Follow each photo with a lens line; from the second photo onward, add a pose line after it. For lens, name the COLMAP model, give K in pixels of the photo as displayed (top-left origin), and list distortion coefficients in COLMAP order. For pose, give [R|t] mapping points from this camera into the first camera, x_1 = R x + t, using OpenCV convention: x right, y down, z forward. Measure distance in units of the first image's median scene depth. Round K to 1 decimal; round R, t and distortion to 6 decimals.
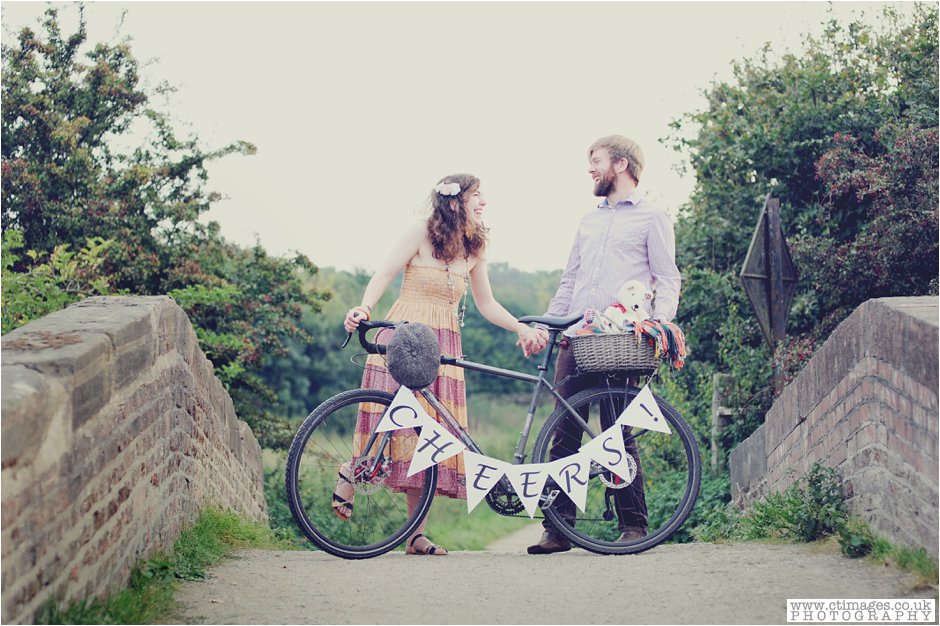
lens RADIAL K [[2305.1, 0, 490.9], [0, 2305.1, 314.5], [0, 0, 1]] dist [0.032311, -0.954150]
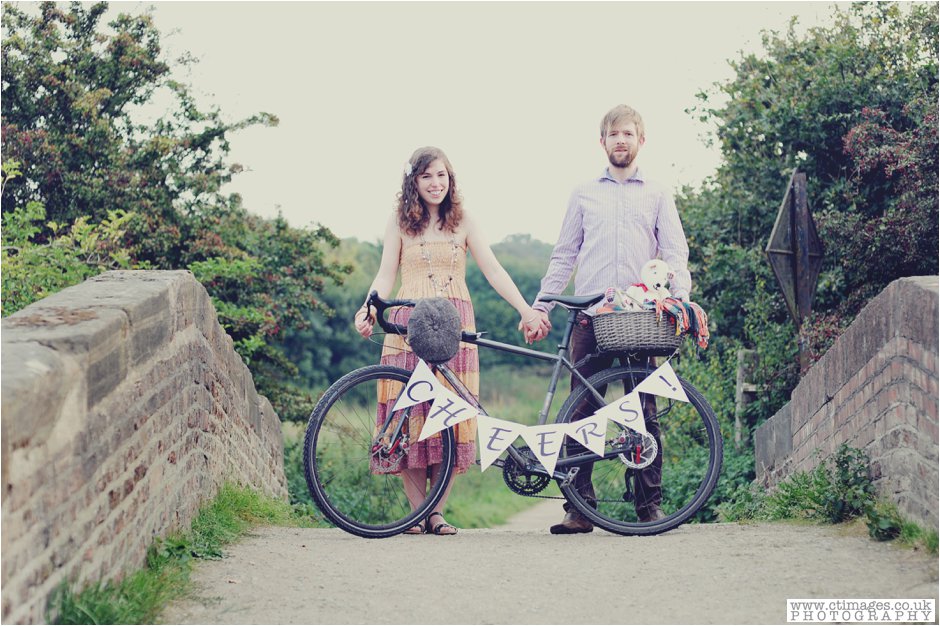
lens RADIAL K [[2307.7, 0, 470.0], [0, 2307.7, 313.0], [0, 0, 1]] dist [-0.054108, 0.201823]
pose [[0.999804, 0.006571, -0.018680, -0.000247], [-0.006351, 0.999910, 0.011819, -0.001258], [0.018756, -0.011698, 0.999756, 0.009176]]
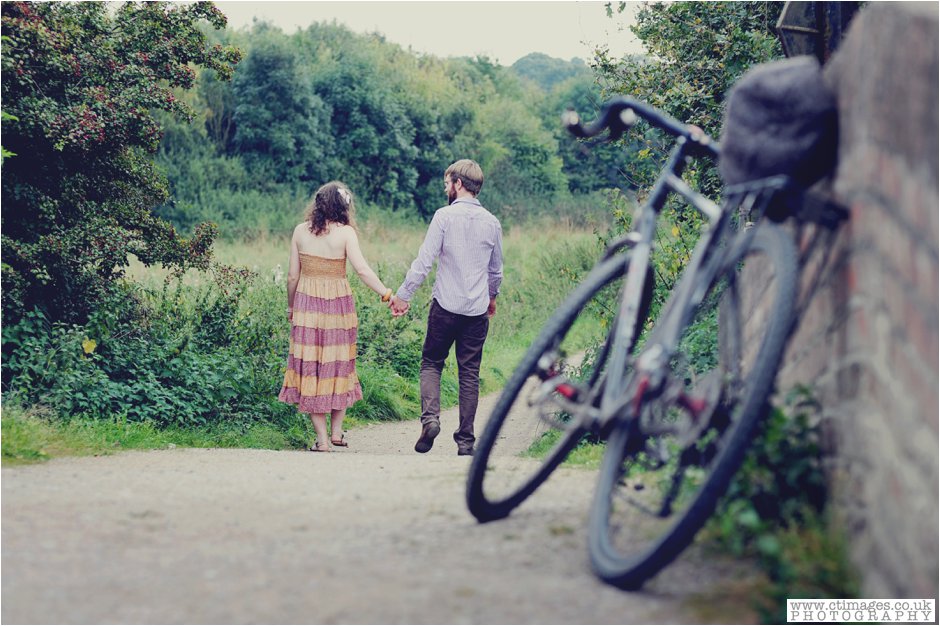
lens RADIAL K [[2307.7, 0, 470.0], [0, 2307.7, 313.0], [0, 0, 1]] dist [-0.054108, 0.201823]
pose [[0.997257, 0.025508, -0.069486, 0.074324], [-0.019240, 0.995808, 0.089423, 0.008174], [0.071476, -0.087841, 0.993567, 0.352621]]
